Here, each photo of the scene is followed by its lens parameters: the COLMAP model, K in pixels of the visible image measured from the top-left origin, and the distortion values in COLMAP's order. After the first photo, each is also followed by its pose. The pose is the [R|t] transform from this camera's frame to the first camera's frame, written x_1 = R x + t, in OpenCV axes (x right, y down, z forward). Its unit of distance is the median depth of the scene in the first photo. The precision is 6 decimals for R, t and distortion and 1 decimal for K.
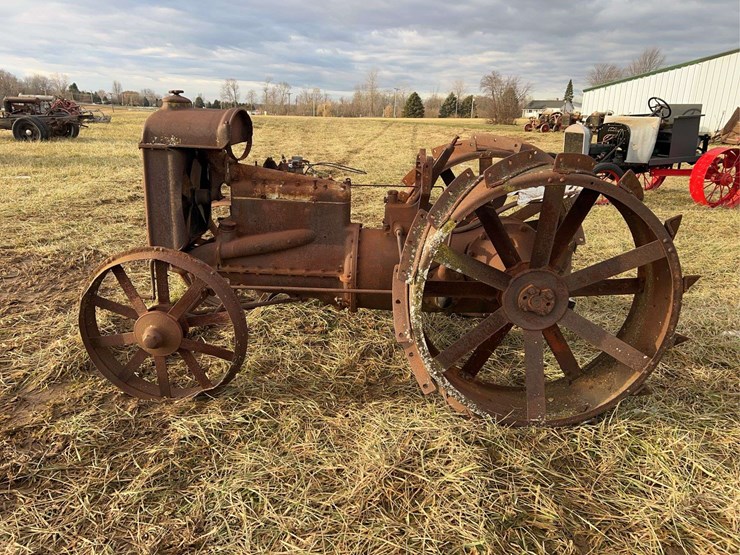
lens RADIAL K [[558.5, 0, 368.9], [0, 558.5, 274.2], [0, 0, 1]] dist [0.038454, -0.033691]
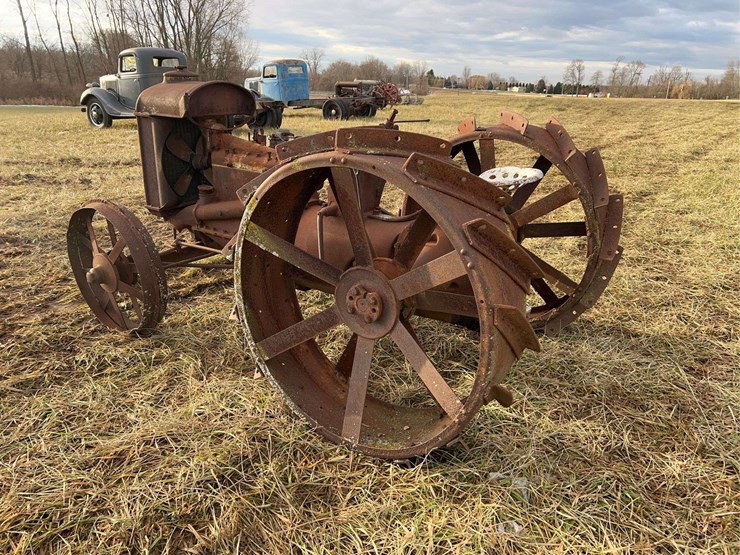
lens RADIAL K [[558.5, 0, 371.5], [0, 558.5, 273.2], [0, 0, 1]] dist [0.038454, -0.033691]
pose [[0.847548, 0.160183, -0.505969, 0.498848], [-0.146857, 0.986923, 0.066447, -0.038871], [0.509996, 0.017988, 0.859989, 0.188619]]
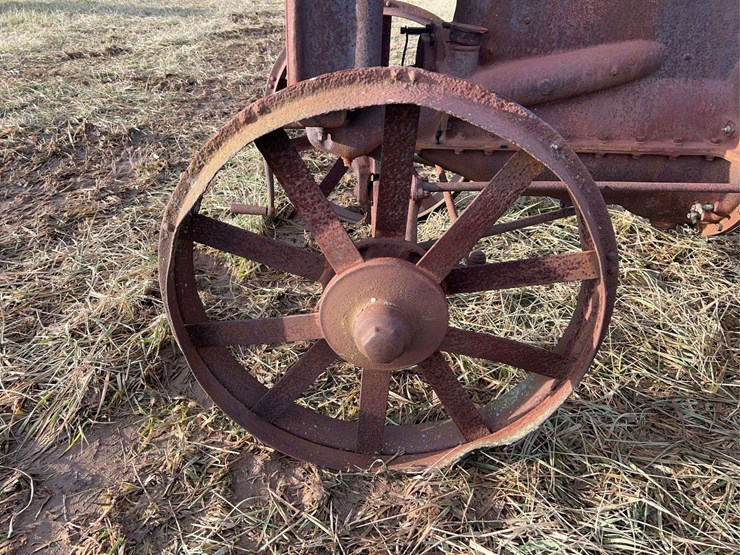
lens RADIAL K [[628.0, 0, 367.5], [0, 628.0, 281.6], [0, 0, 1]] dist [0.058812, -0.058925]
pose [[0.999680, -0.022416, 0.011707, -0.276481], [0.019903, 0.982984, 0.182612, 0.004572], [-0.015601, -0.182321, 0.983115, 0.422723]]
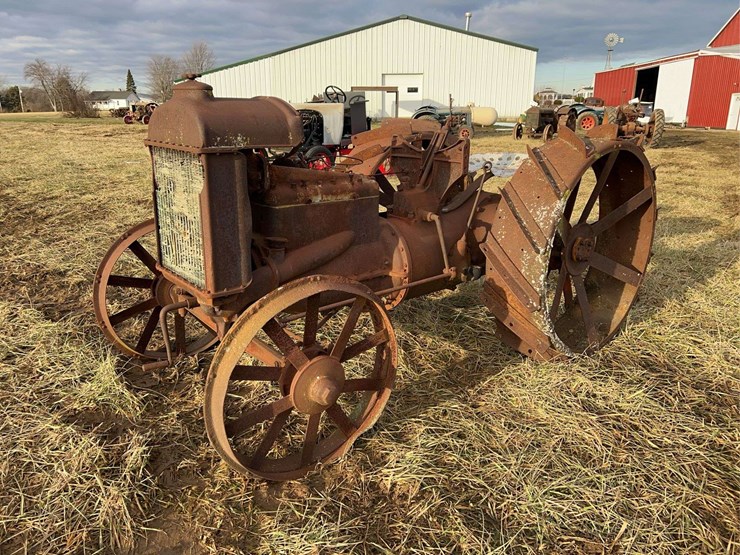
lens RADIAL K [[557.7, 0, 371.7], [0, 557.7, 276.3], [0, 0, 1]] dist [0.042994, -0.039858]
pose [[0.752794, -0.220532, 0.620215, -0.547642], [0.208992, 0.973533, 0.092495, -0.070652], [-0.624198, 0.059990, 0.778959, 0.237818]]
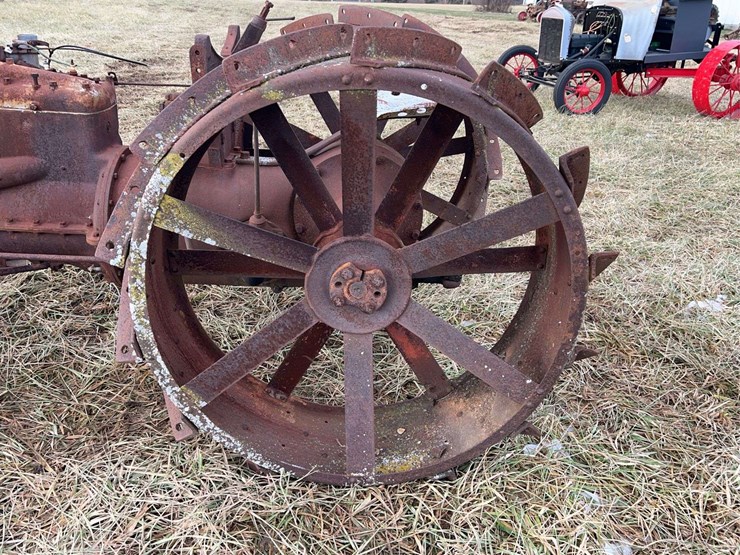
lens RADIAL K [[628.0, 0, 369.4], [0, 628.0, 280.6], [0, 0, 1]] dist [0.058812, -0.058925]
pose [[0.999197, -0.001563, 0.040028, 0.193884], [-0.004076, 0.990086, 0.140402, -0.037904], [-0.039851, -0.140452, 0.989285, 0.229137]]
